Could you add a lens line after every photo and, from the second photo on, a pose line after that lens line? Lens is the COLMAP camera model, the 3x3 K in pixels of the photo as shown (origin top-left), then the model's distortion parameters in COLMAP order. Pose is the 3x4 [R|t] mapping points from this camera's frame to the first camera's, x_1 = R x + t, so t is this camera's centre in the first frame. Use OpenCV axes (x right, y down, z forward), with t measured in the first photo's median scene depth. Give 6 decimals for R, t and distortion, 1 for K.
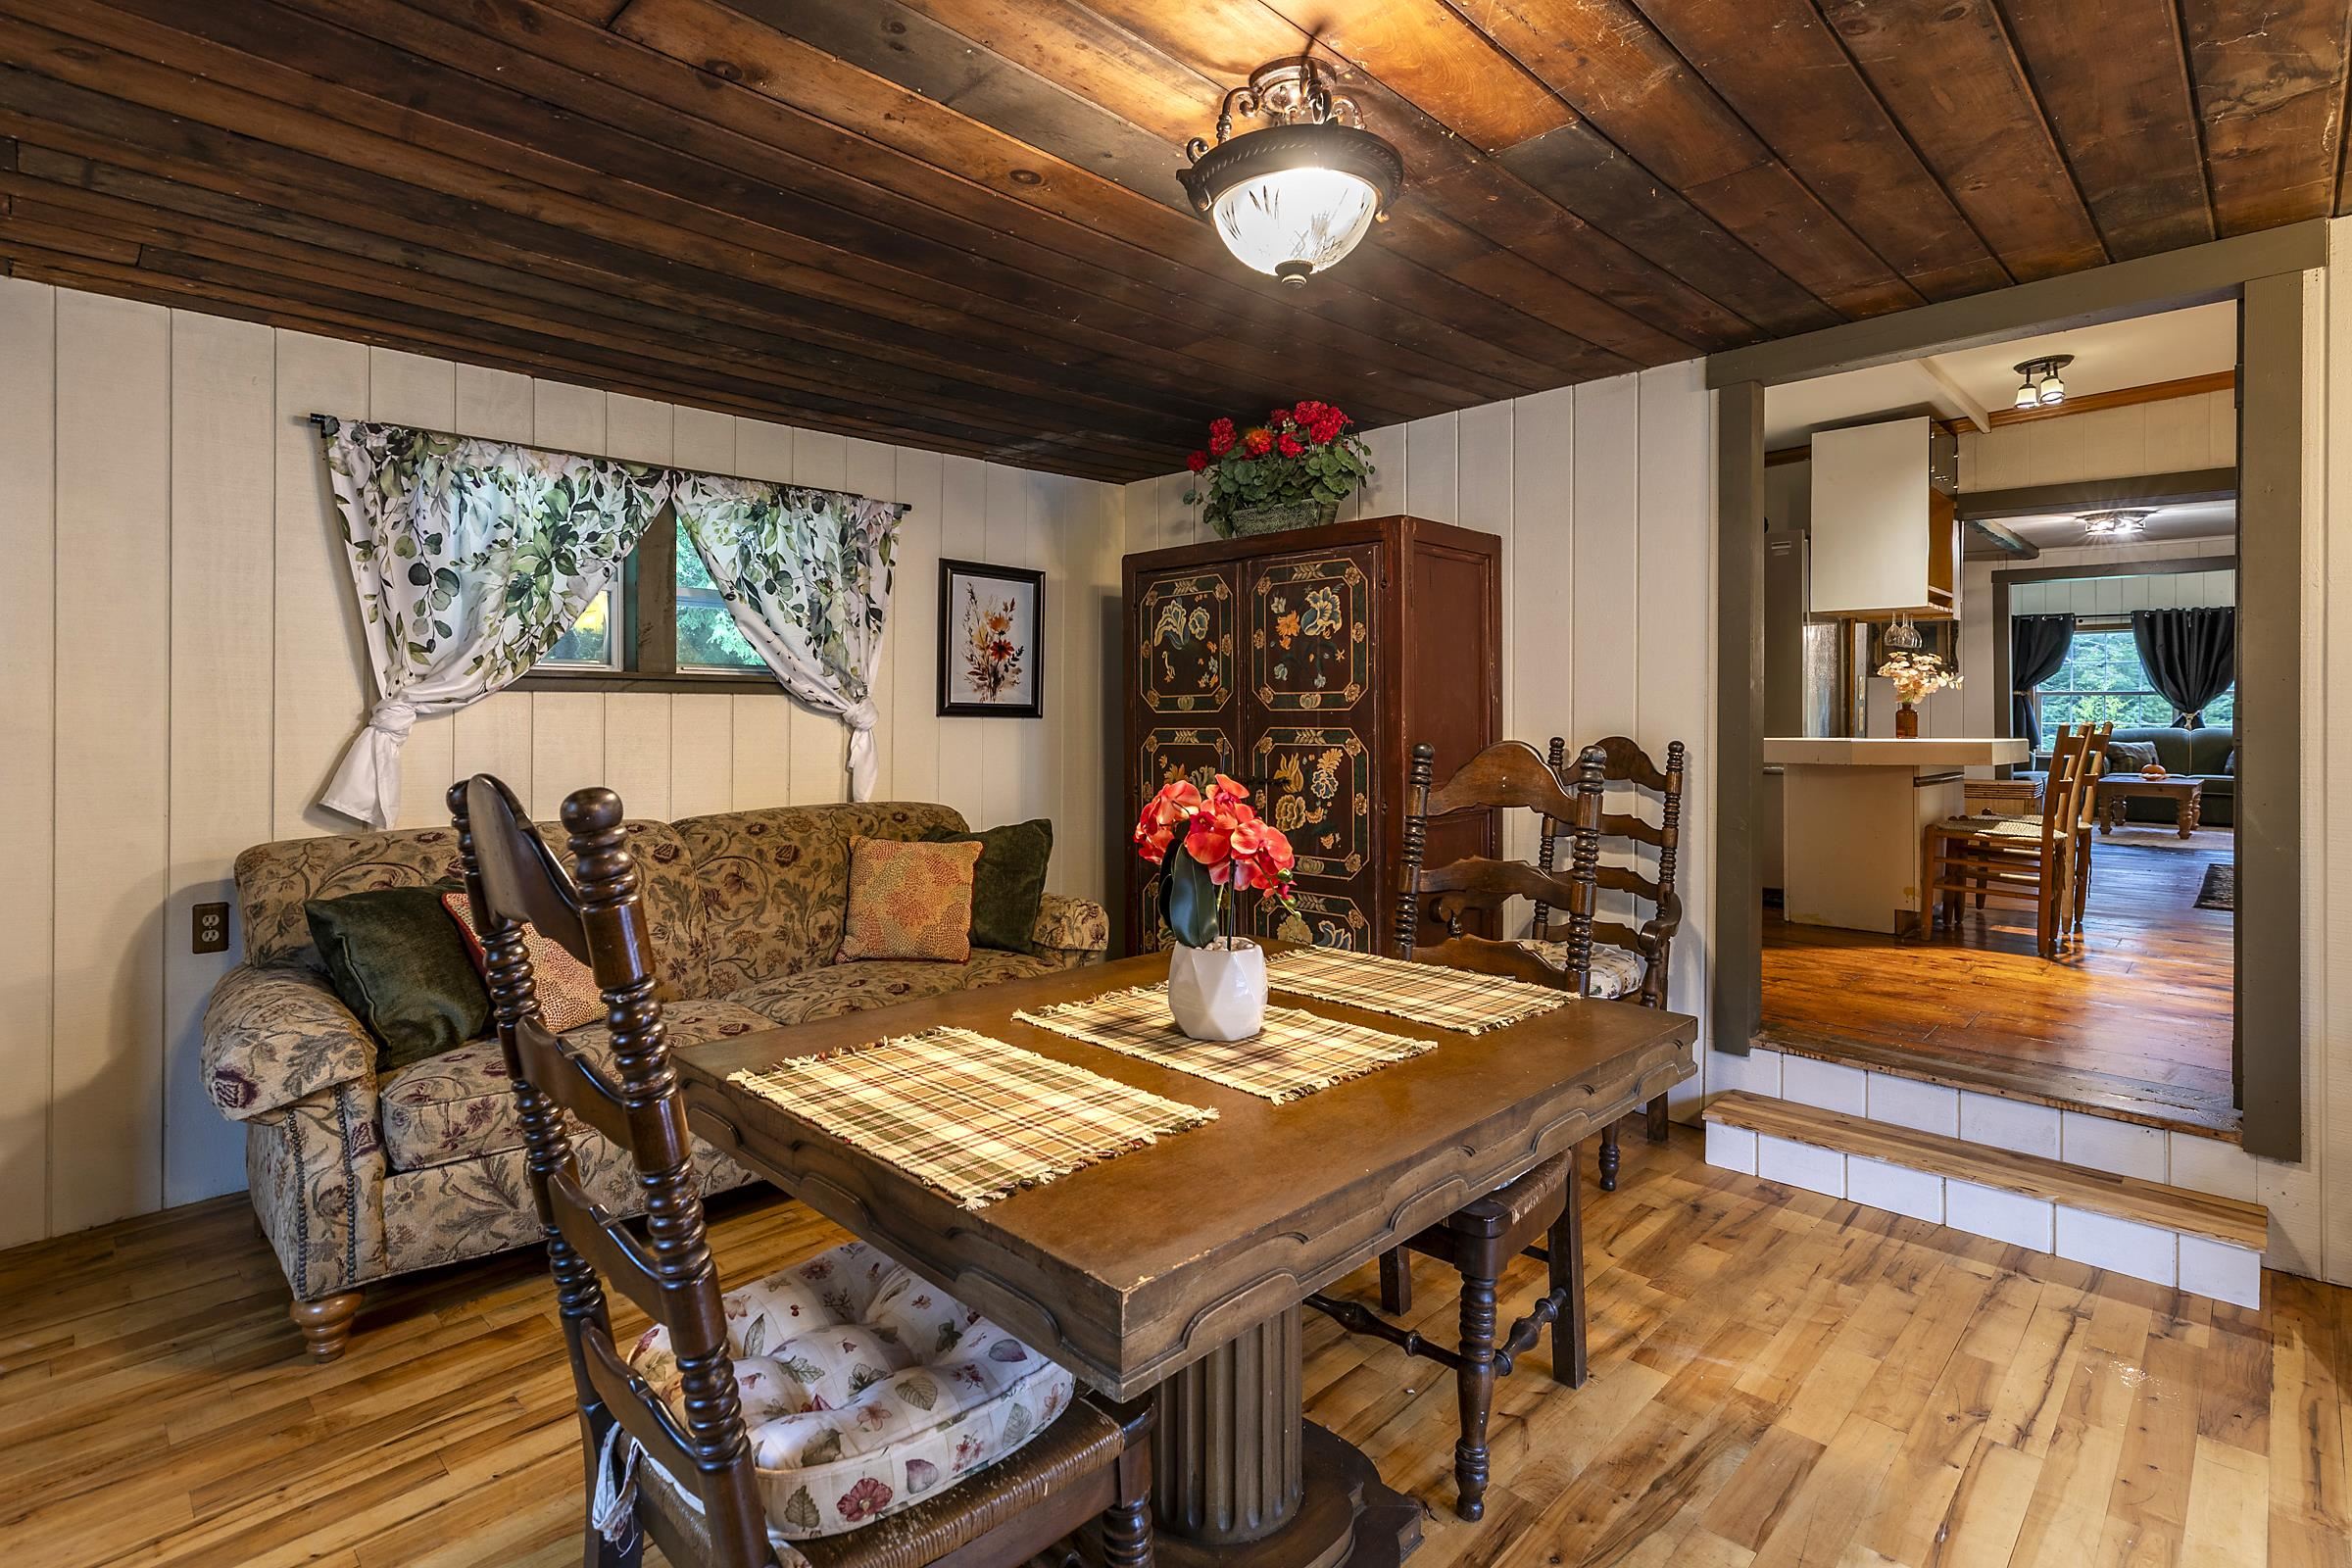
lens RADIAL K [[1077.5, 0, 1158.6], [0, 1077.5, 729.6], [0, 0, 1]] dist [0.005353, -0.000212]
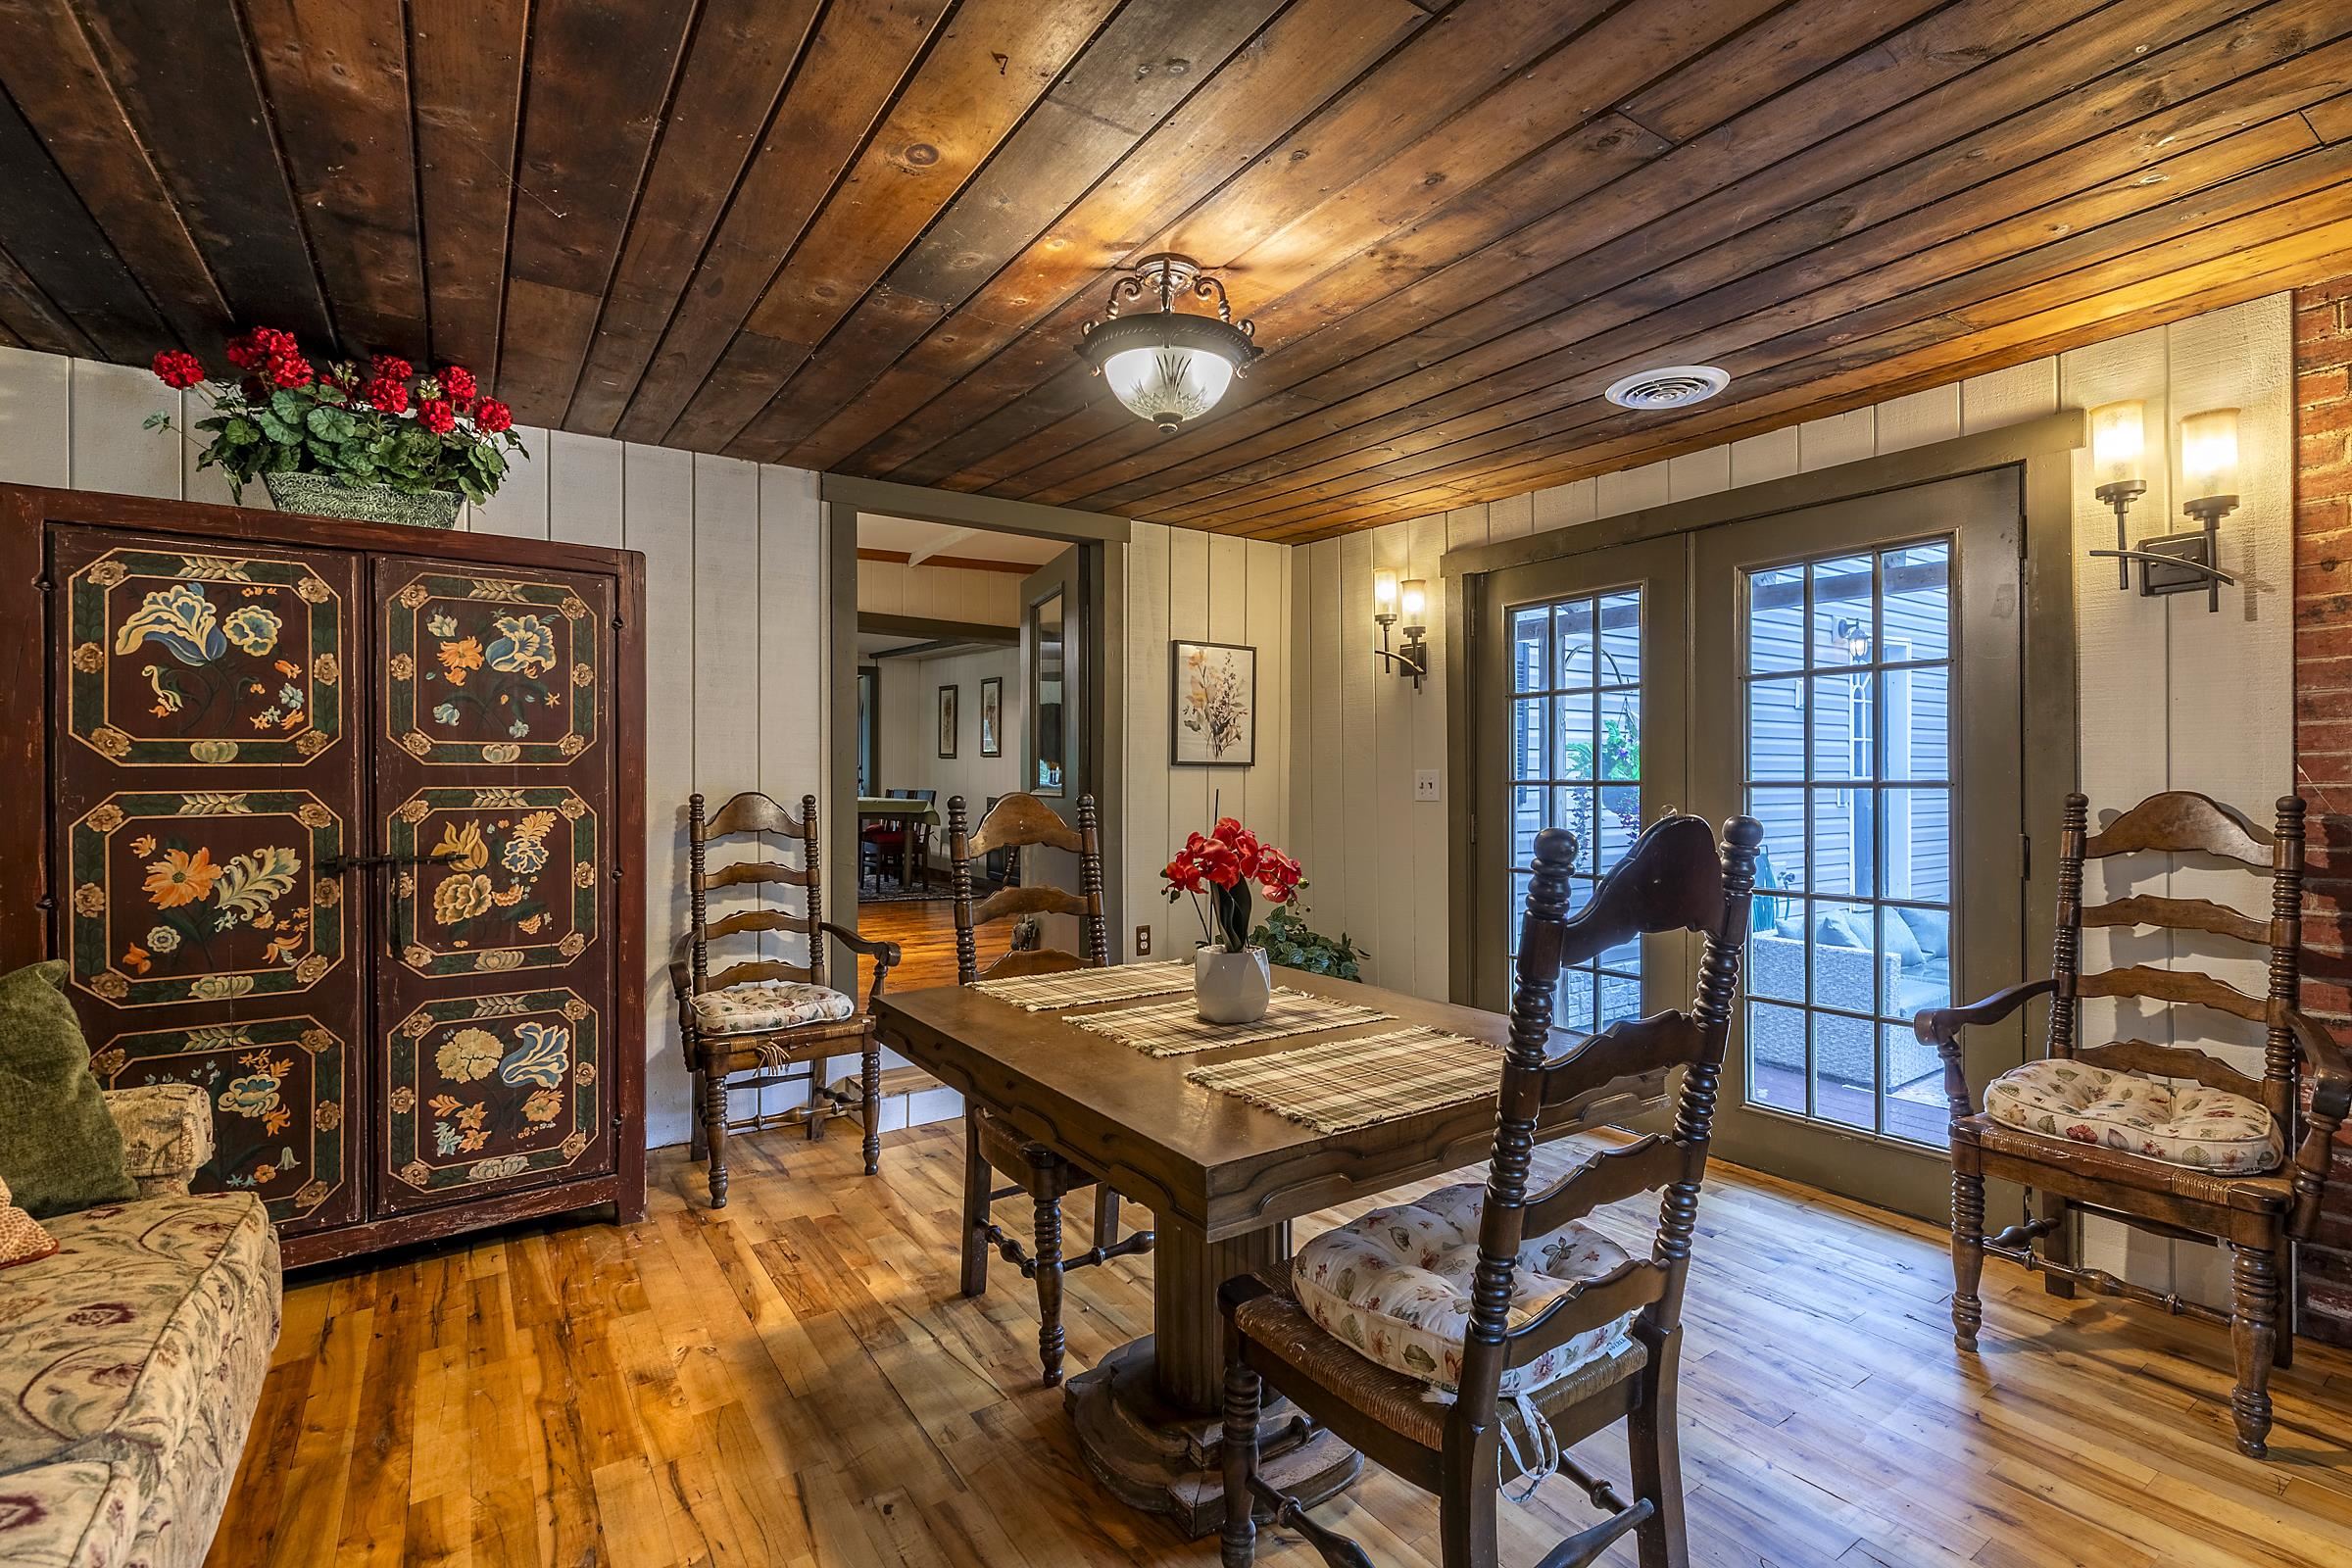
lens RADIAL K [[1077.5, 0, 1154.6], [0, 1077.5, 774.2], [0, 0, 1]] dist [0.005353, -0.000212]
pose [[0.210338, -0.000938, 0.977628, -0.541848], [0.010654, 0.999942, -0.001333, -0.004855], [-0.977571, 0.010696, 0.210336, 0.360574]]
